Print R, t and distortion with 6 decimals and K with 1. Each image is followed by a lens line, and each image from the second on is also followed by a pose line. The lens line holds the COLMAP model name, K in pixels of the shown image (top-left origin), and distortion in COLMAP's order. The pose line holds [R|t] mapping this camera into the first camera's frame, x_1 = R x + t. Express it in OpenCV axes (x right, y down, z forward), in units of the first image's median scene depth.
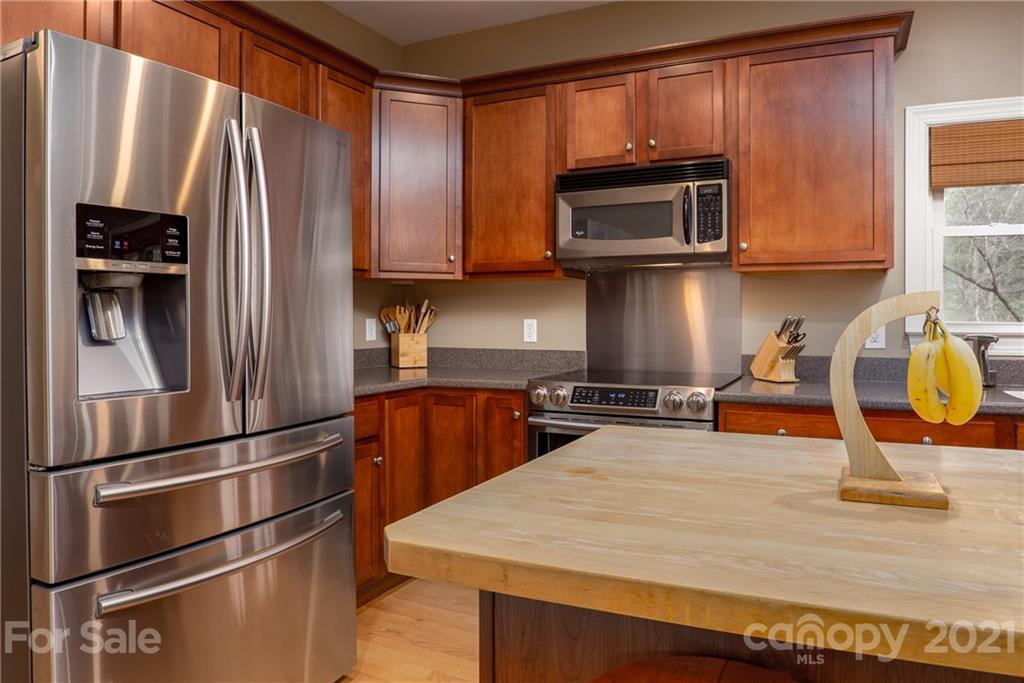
lens RADIAL K [[641.6, 0, 513.5], [0, 641.6, 327.1], [0, 0, 1]] dist [-0.112477, 0.000762]
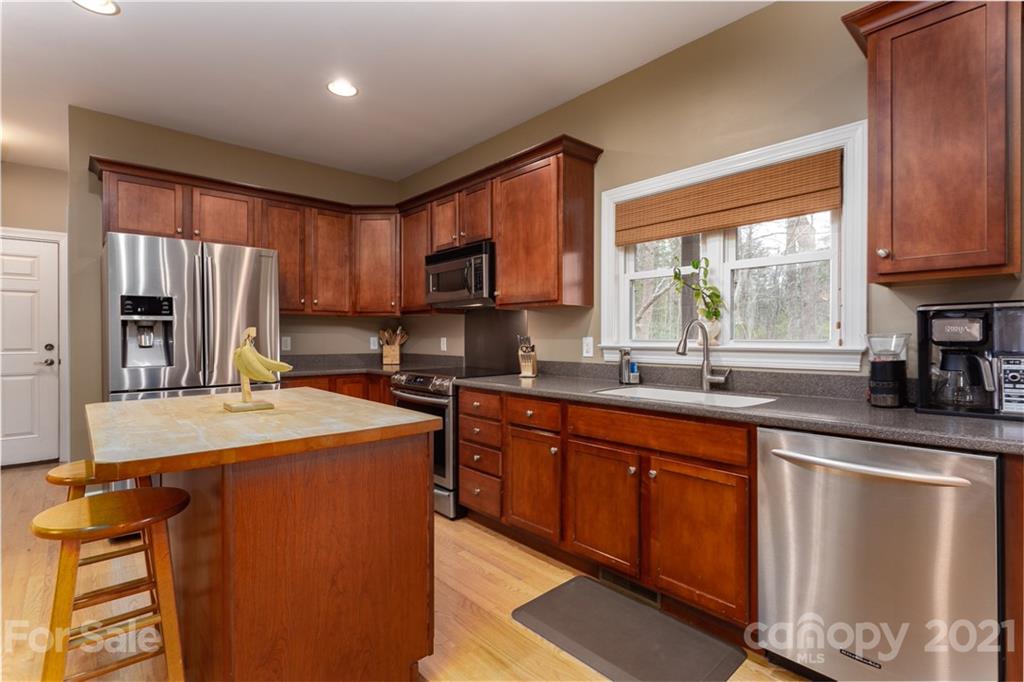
lens RADIAL K [[480.5, 0, 512.0], [0, 480.5, 341.0], [0, 0, 1]] dist [-0.004277, -0.000973]
pose [[0.917473, 0.002678, -0.397789, 0.839949], [-0.003556, 0.999993, -0.001470, -0.002259], [0.397782, 0.002764, 0.917476, -0.129728]]
